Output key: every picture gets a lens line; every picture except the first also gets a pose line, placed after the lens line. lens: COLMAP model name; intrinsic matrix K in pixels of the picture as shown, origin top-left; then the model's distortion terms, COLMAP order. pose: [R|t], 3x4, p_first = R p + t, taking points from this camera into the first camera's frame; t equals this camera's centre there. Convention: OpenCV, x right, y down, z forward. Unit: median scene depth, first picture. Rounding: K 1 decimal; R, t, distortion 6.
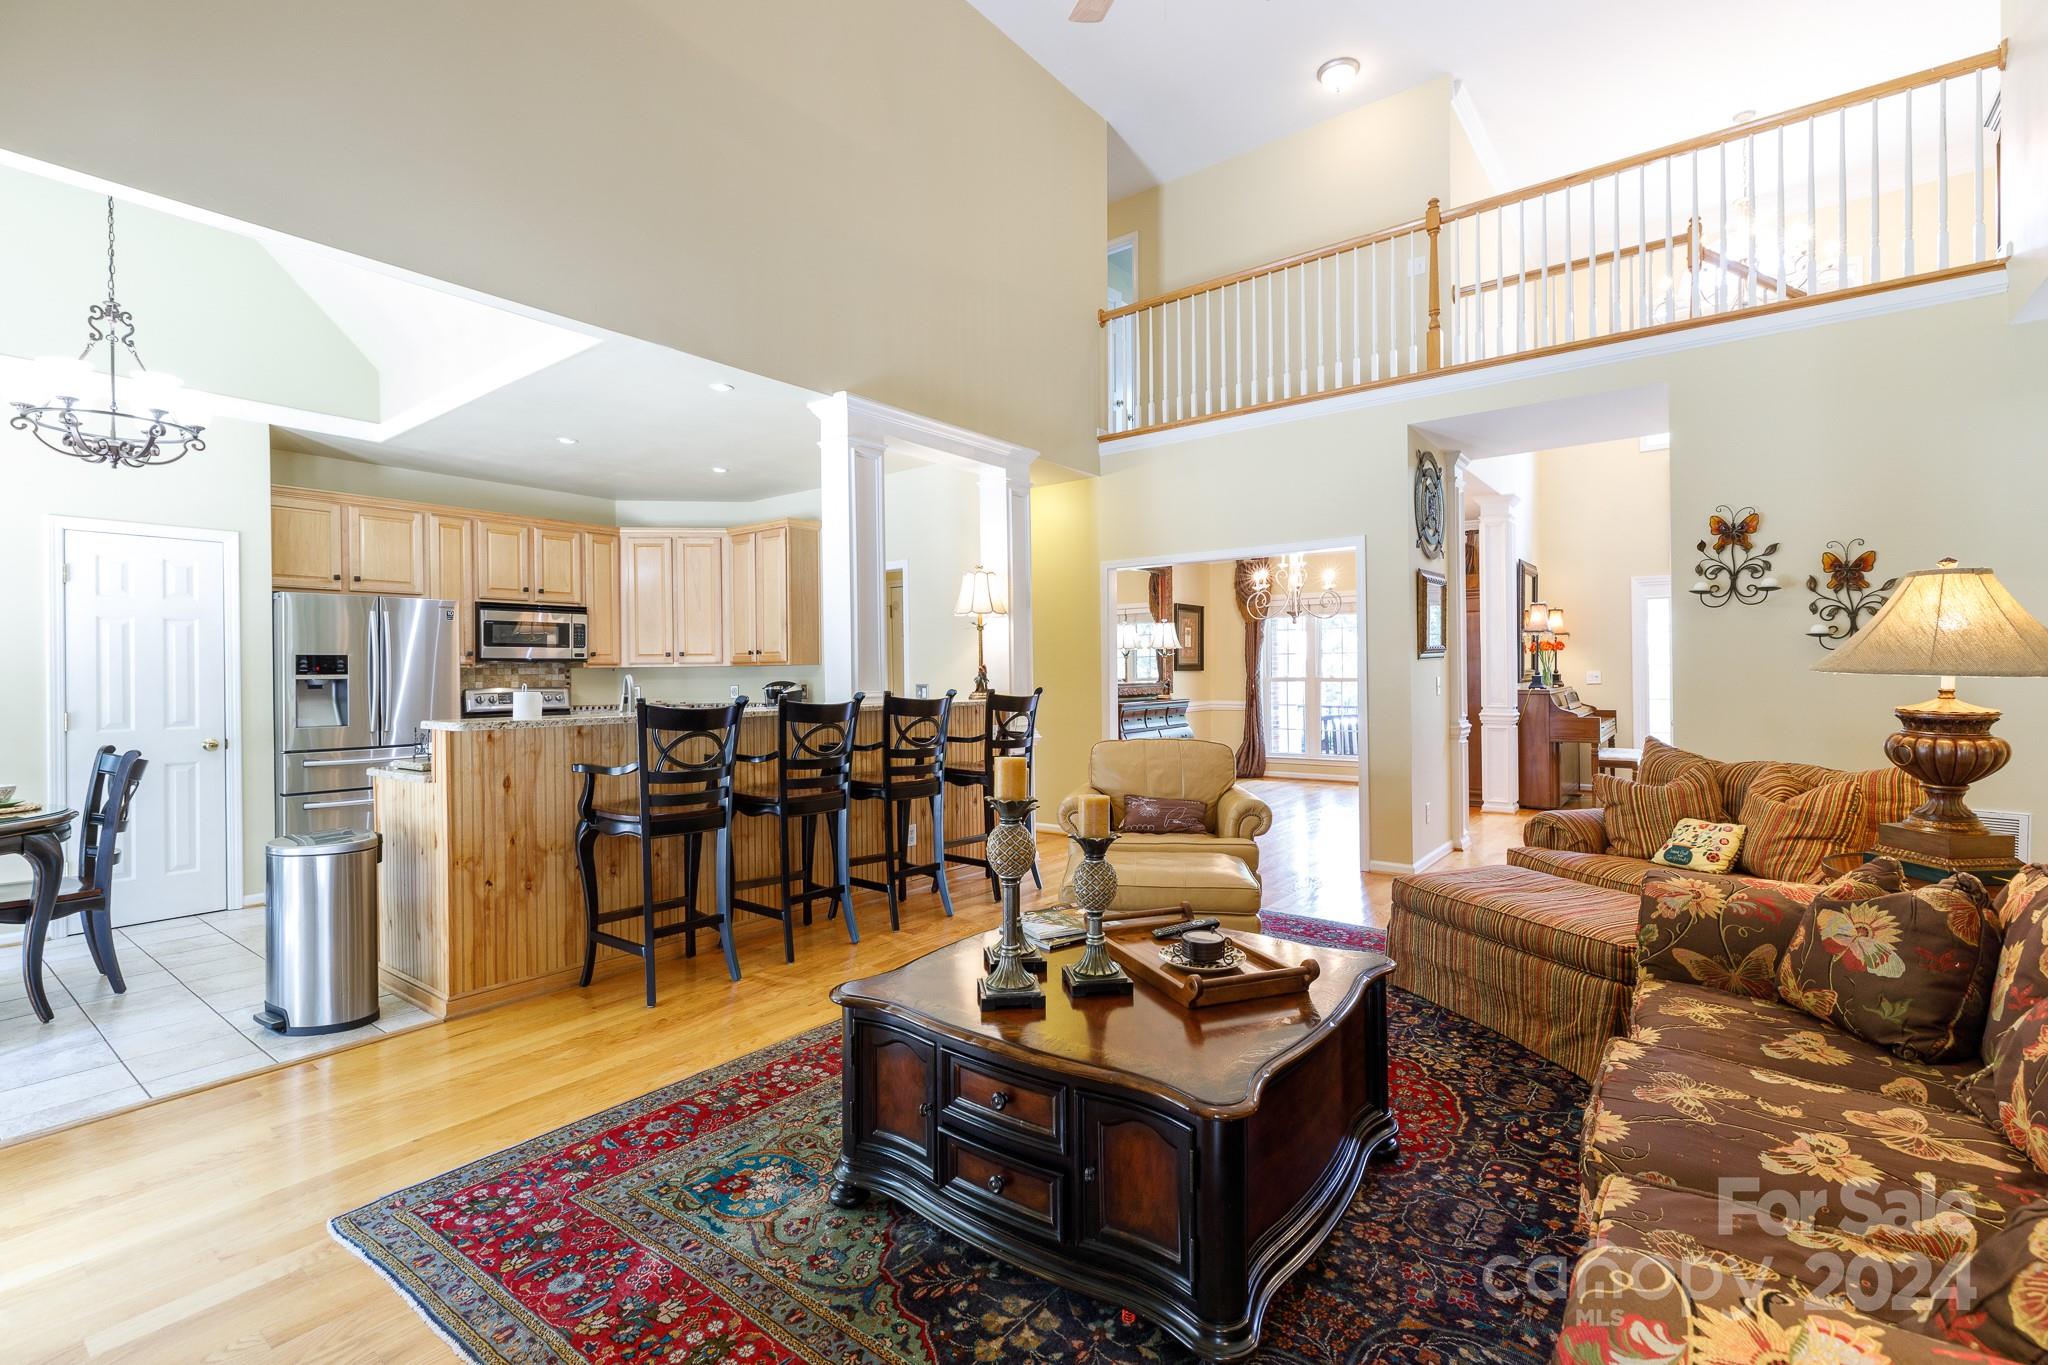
lens RADIAL K [[918.7, 0, 1028.1], [0, 918.7, 670.6], [0, 0, 1]] dist [0.004613, -0.000618]
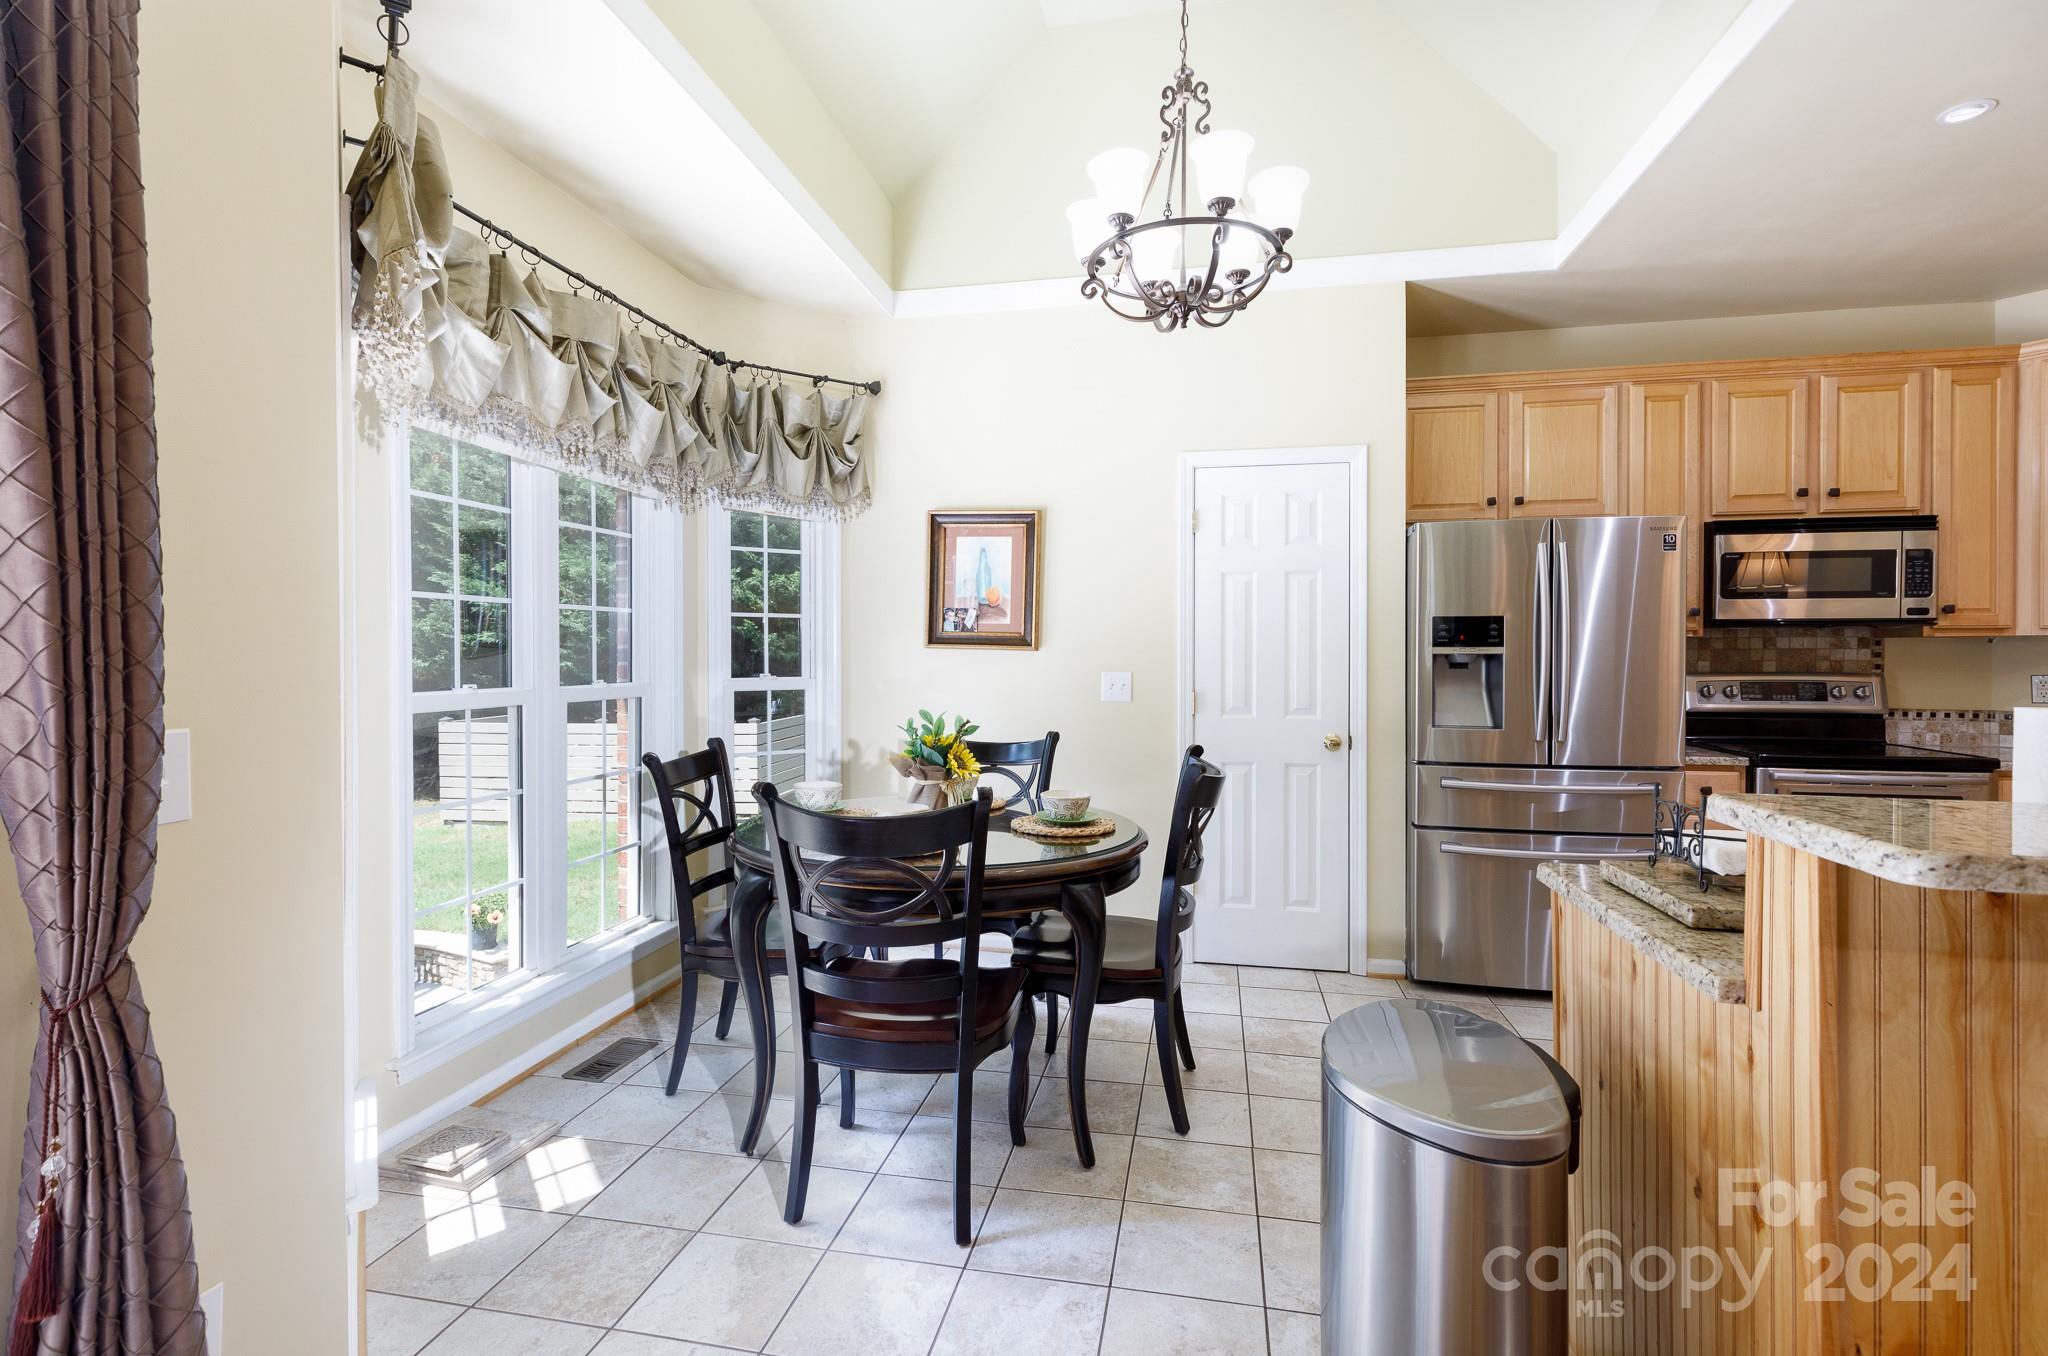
lens RADIAL K [[918.7, 0, 1039.7], [0, 918.7, 661.7], [0, 0, 1]] dist [0.004613, -0.000618]
pose [[0.439850, 0.017949, -0.897892, -0.340951], [-0.002403, 0.999820, 0.018809, 0.003710], [0.898068, -0.006115, 0.439814, 0.477312]]
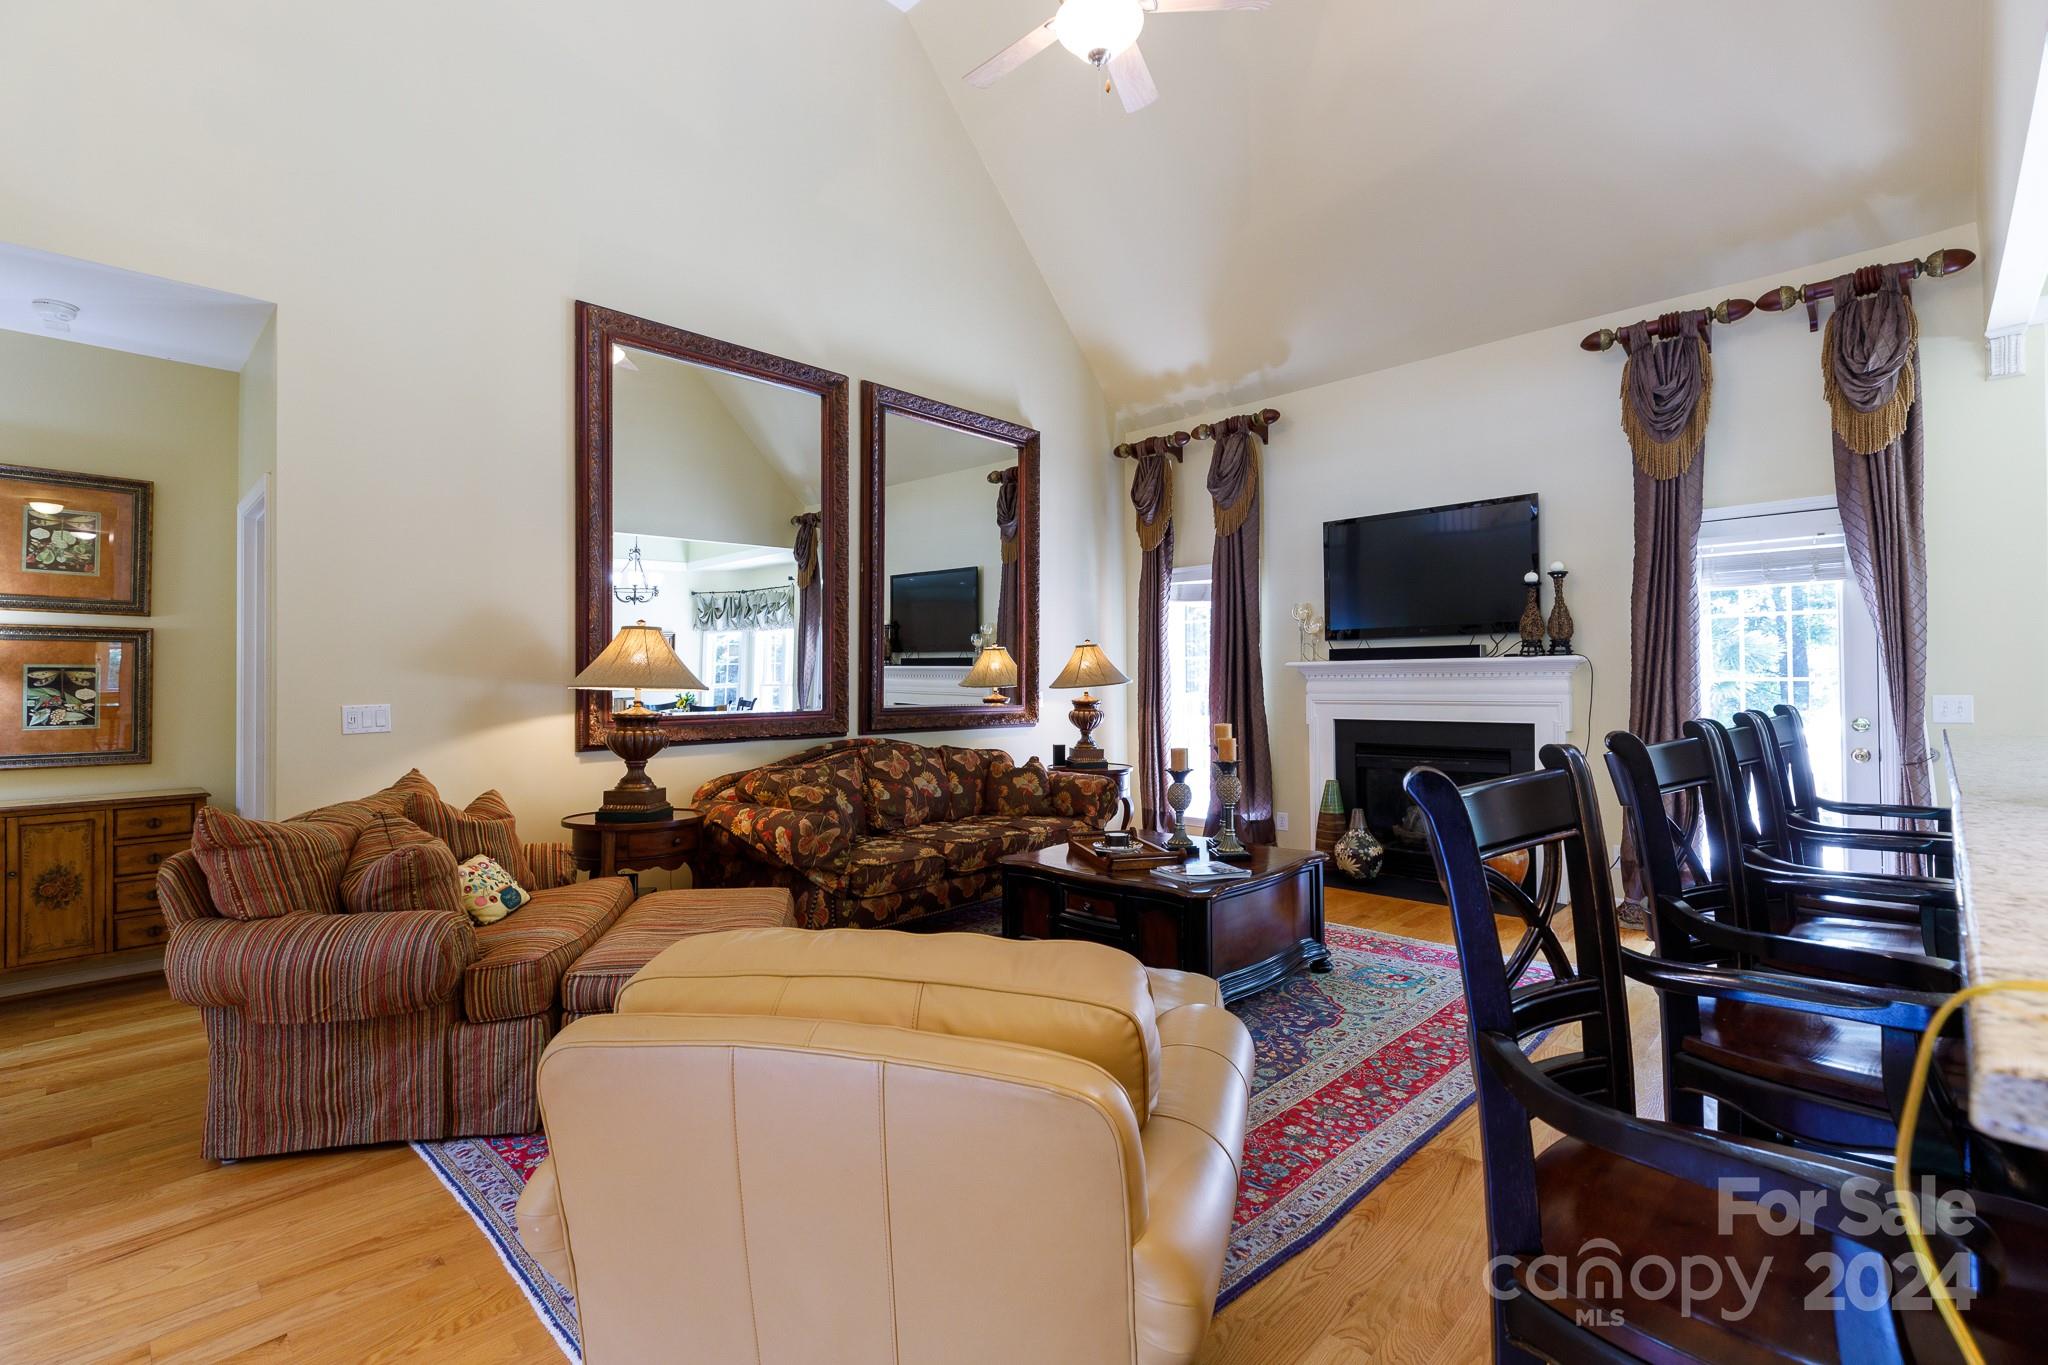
lens RADIAL K [[918.7, 0, 1034.8], [0, 918.7, 669.1], [0, 0, 1]] dist [0.004613, -0.000618]
pose [[-0.992604, 0.021205, 0.119532, 0.060809], [0.019612, 0.999703, -0.014492, 0.000088], [-0.119804, -0.012040, -0.992725, 1.272696]]
